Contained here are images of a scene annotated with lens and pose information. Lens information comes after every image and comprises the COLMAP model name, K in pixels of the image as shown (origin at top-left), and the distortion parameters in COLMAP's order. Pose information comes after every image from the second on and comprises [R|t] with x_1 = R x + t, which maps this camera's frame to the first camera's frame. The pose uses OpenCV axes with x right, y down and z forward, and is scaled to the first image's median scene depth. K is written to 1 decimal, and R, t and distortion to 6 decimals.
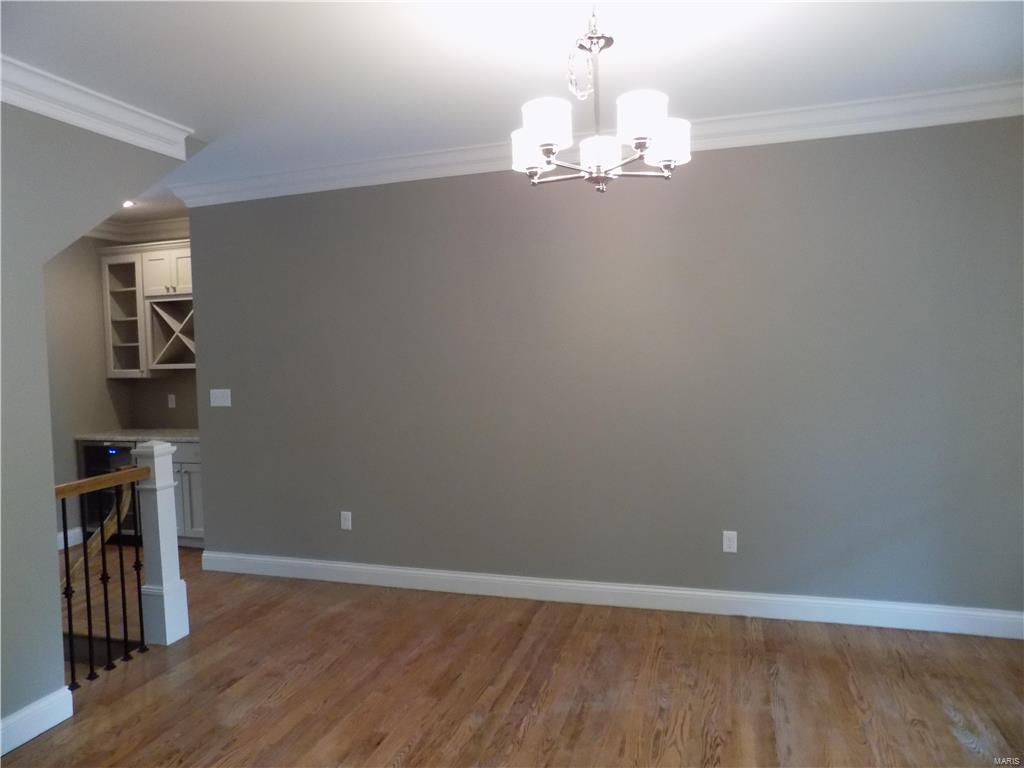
lens RADIAL K [[690.7, 0, 512.2], [0, 690.7, 377.9], [0, 0, 1]] dist [-0.079835, 0.073900]
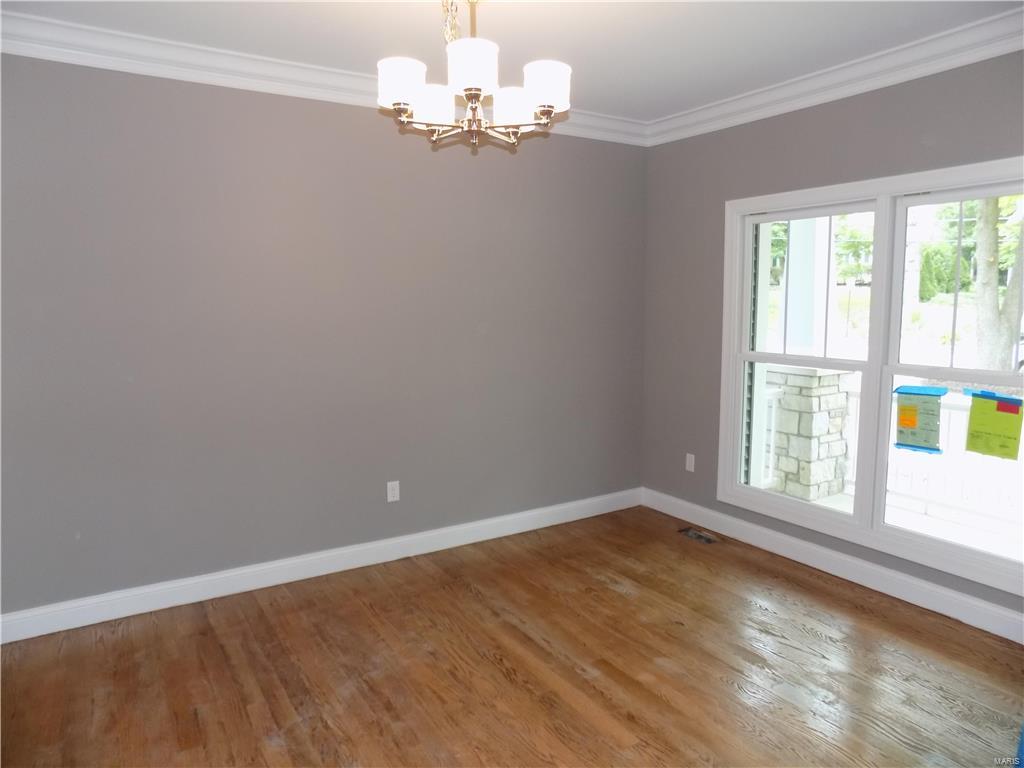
lens RADIAL K [[690.7, 0, 481.0], [0, 690.7, 378.6], [0, 0, 1]] dist [-0.079835, 0.073900]
pose [[0.658194, -0.066207, 0.749932, -0.460746], [0.024578, 0.997484, 0.066490, -0.002217], [-0.752447, -0.025332, 0.658165, 0.244167]]
